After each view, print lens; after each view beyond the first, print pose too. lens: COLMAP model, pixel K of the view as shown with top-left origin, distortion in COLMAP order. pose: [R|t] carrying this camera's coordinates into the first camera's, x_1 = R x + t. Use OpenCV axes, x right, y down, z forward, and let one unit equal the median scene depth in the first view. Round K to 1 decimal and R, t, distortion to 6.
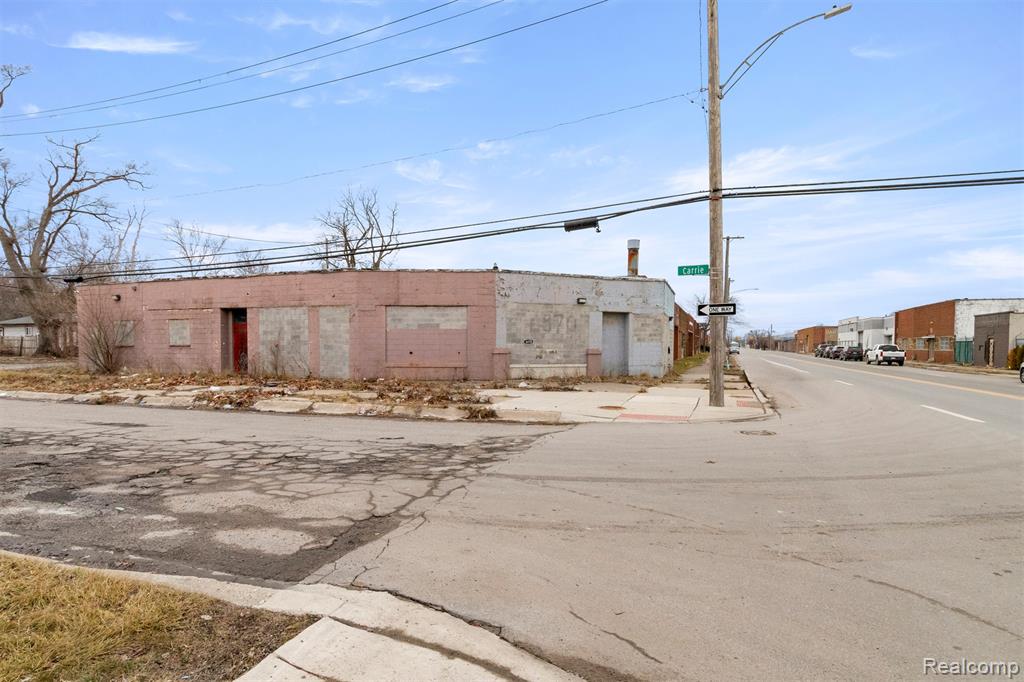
lens RADIAL K [[576.9, 0, 506.1], [0, 576.9, 361.2], [0, 0, 1]] dist [0.000727, 0.000690]
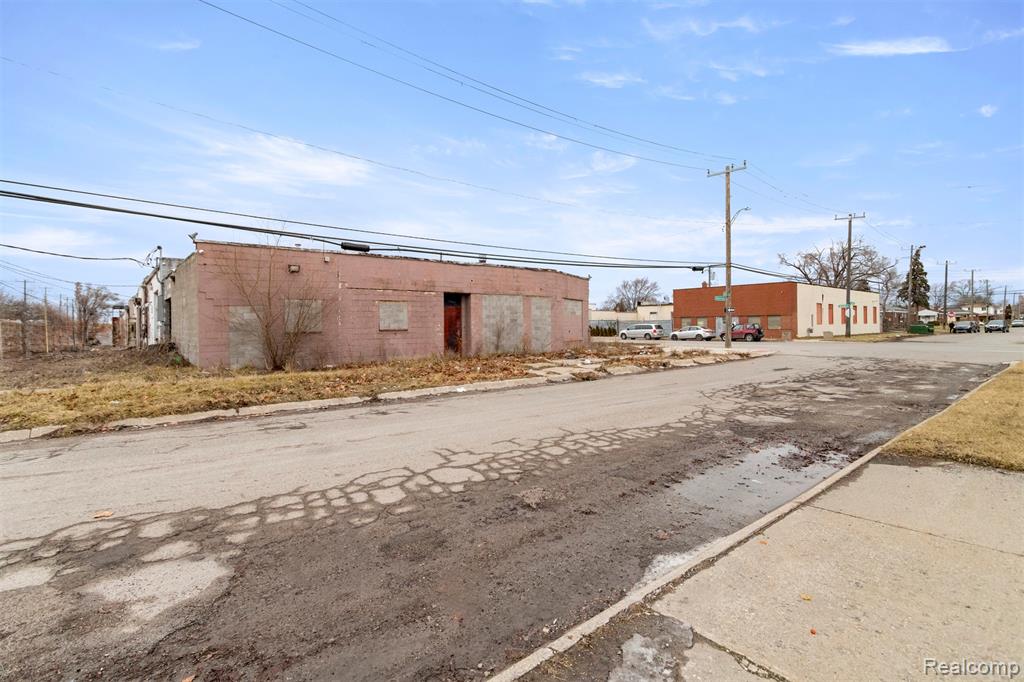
lens RADIAL K [[485.2, 0, 516.1], [0, 485.2, 312.4], [0, 0, 1]] dist [0.000078, -0.000142]
pose [[0.481824, 0.013591, 0.876162, -1.238694], [0.035048, 0.998781, -0.034767, -0.023036], [-0.875567, 0.047459, 0.480760, 0.502838]]
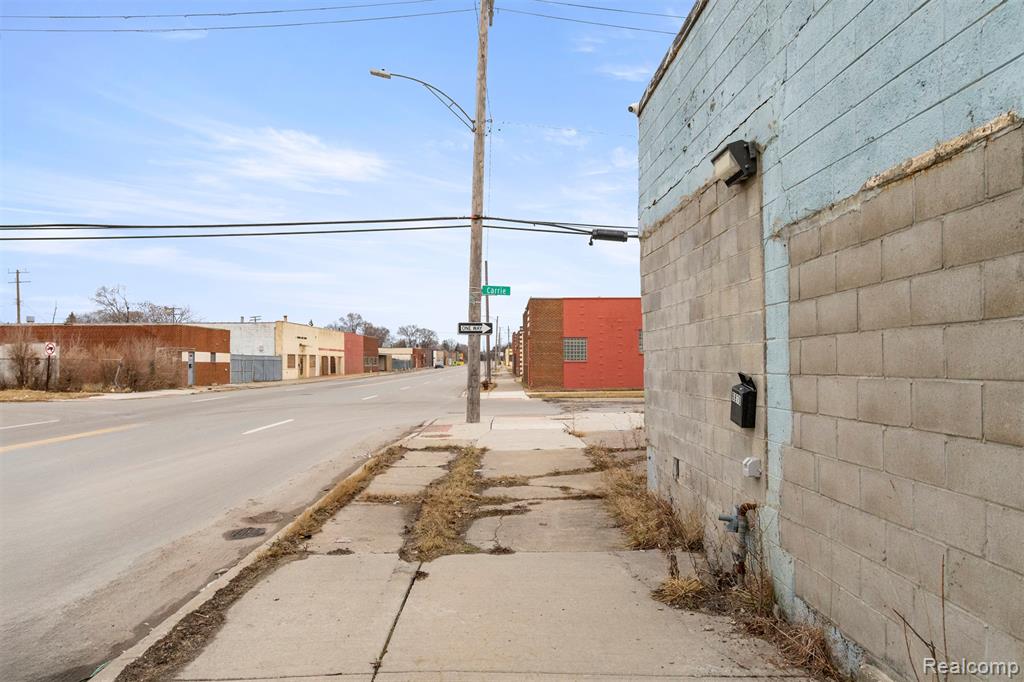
lens RADIAL K [[704.4, 0, 512.0], [0, 704.4, 341.0], [0, 0, 1]] dist [0.000693, 0.000660]
pose [[-0.931135, -0.012381, -0.364463, 0.478996], [-0.011527, 0.999923, -0.004519, -0.038559], [0.364492, -0.000007, -0.931207, 1.381613]]
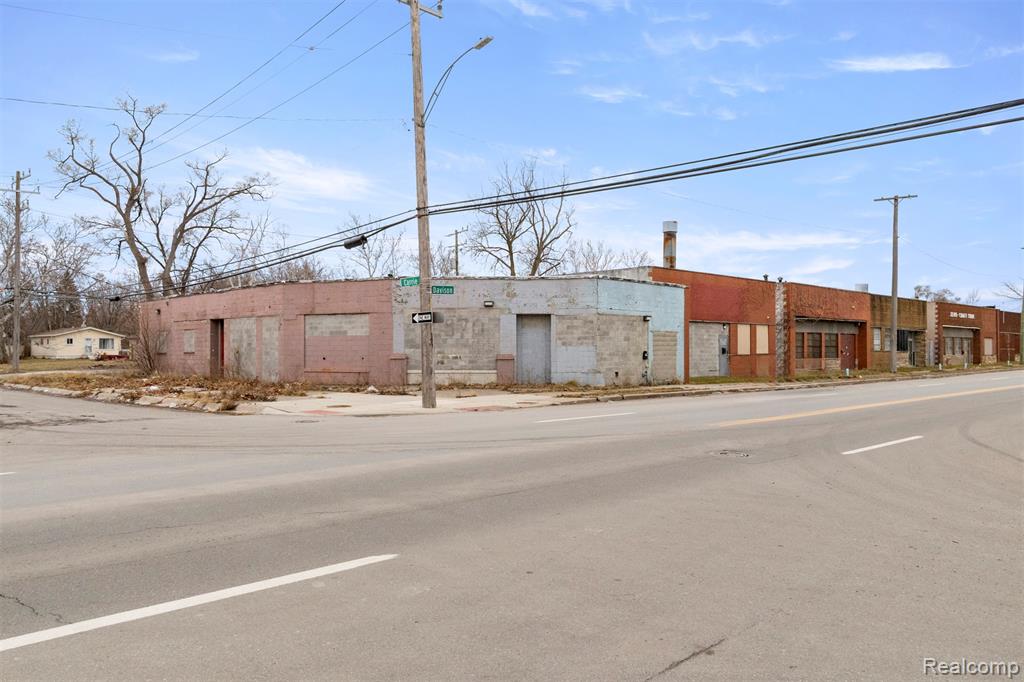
lens RADIAL K [[787.1, 0, 499.7], [0, 787.1, 319.1], [0, 0, 1]] dist [0.007806, 0.002094]
pose [[0.908296, -0.021729, -0.417763, 0.699345], [-0.005925, 0.997882, -0.064785, 0.004807], [0.418286, 0.061319, 0.906243, -0.172187]]
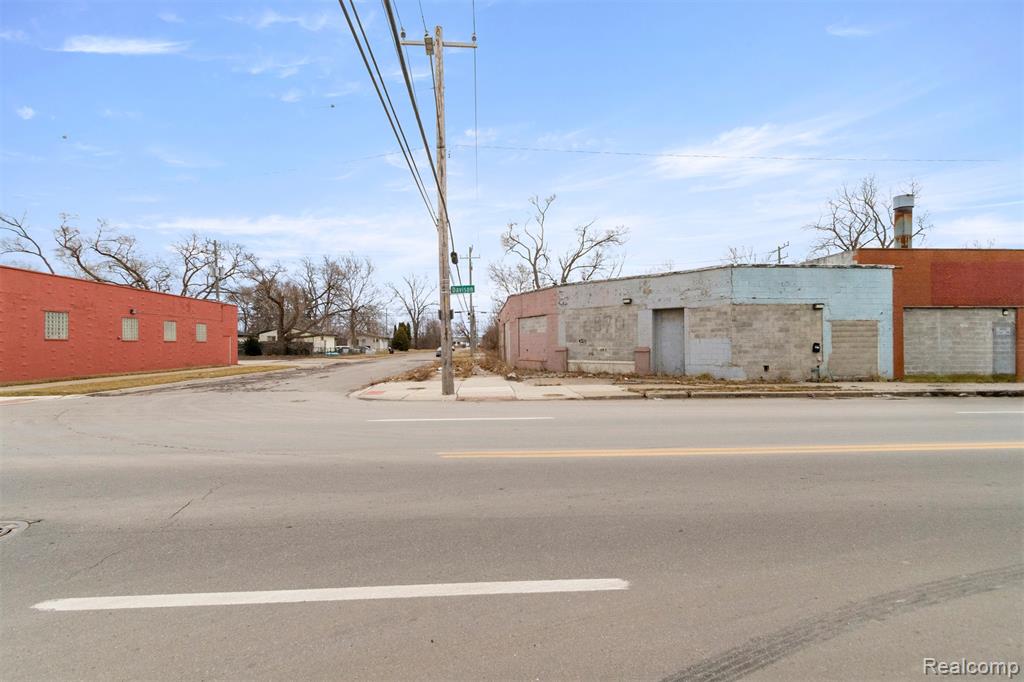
lens RADIAL K [[474.6, 0, 502.5], [0, 474.6, 332.5], [0, 0, 1]] dist [0.003277, -0.000351]
pose [[0.398017, -0.031941, -0.916822, 0.845619], [-0.016113, 0.998996, -0.041799, -0.007789], [0.917236, 0.031409, 0.397103, 0.453335]]
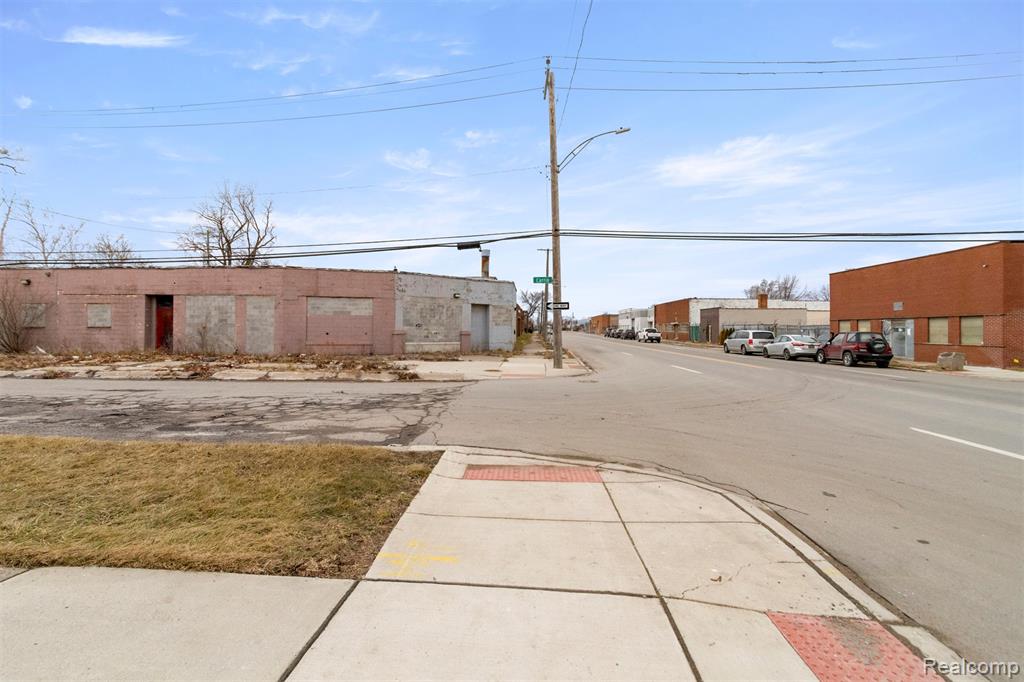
lens RADIAL K [[484.9, 0, 504.2], [0, 484.9, 320.8], [0, 0, 1]] dist [0.000566, -0.000291]
pose [[0.957265, 0.008207, 0.289097, -0.095205], [0.003792, 0.999155, -0.040920, 0.002318], [-0.289188, 0.040268, 0.956425, -0.131990]]
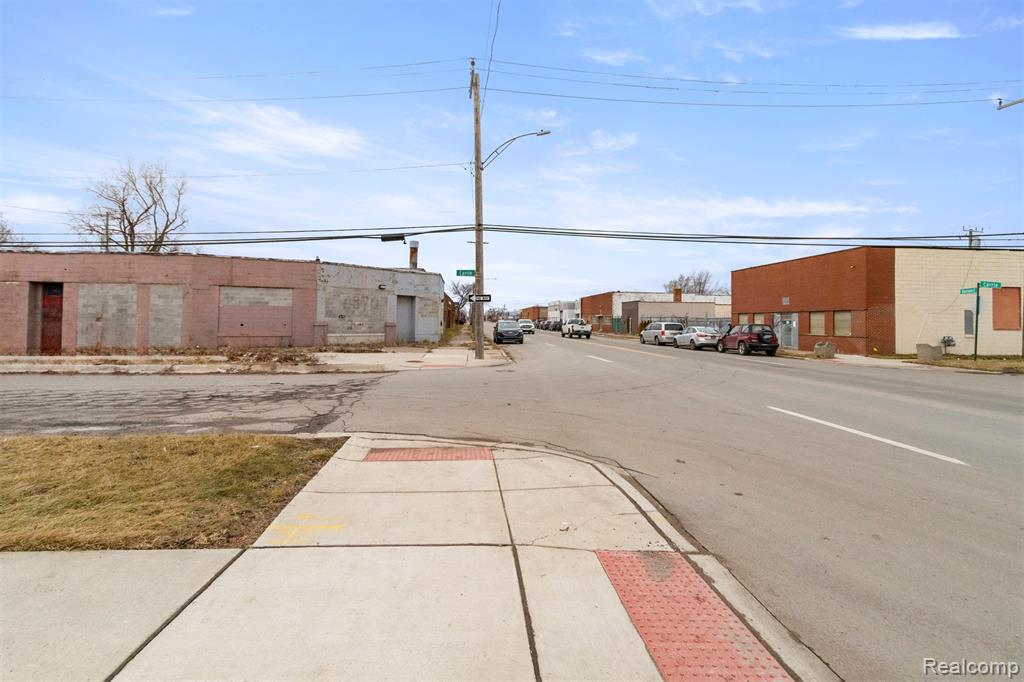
lens RADIAL K [[485.4, 0, 505.8], [0, 485.4, 300.8], [0, 0, 1]] dist [0.002680, -0.001516]
pose [[0.907069, 0.023267, 0.420338, -0.086620], [0.004234, 0.997917, -0.064375, 0.002995], [-0.420960, 0.060172, 0.905081, -0.160372]]
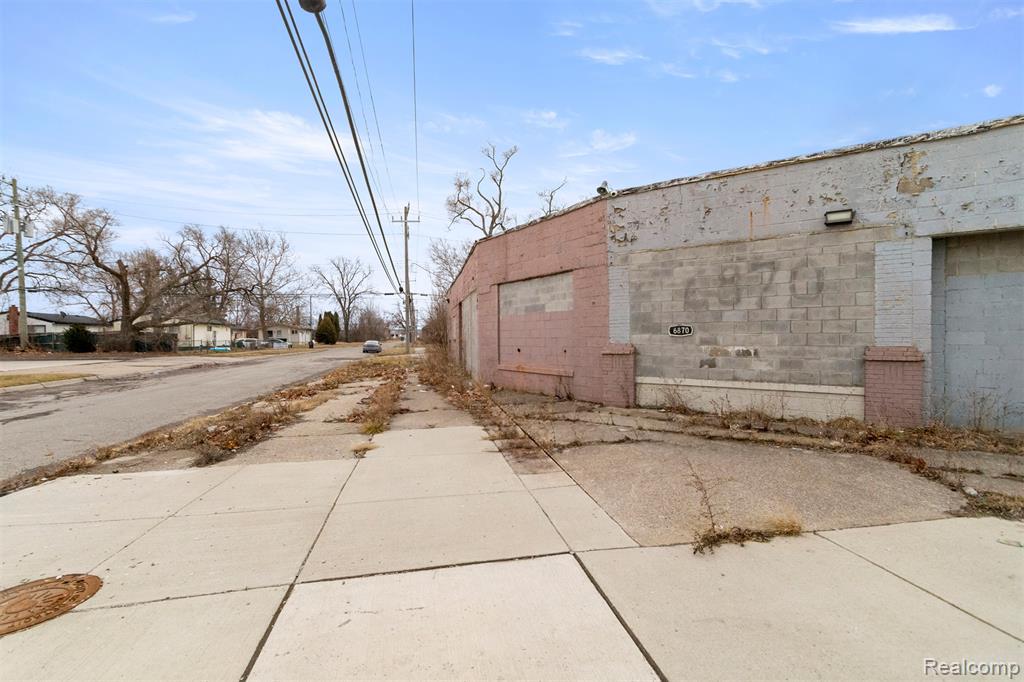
lens RADIAL K [[468.8, 0, 503.6], [0, 468.8, 341.8], [0, 0, 1]] dist [0.002391, -0.000811]
pose [[0.513844, 0.001207, -0.857883, 0.284025], [-0.017709, 0.999801, -0.009200, -0.017947], [0.857701, 0.019919, 0.513763, 0.667469]]
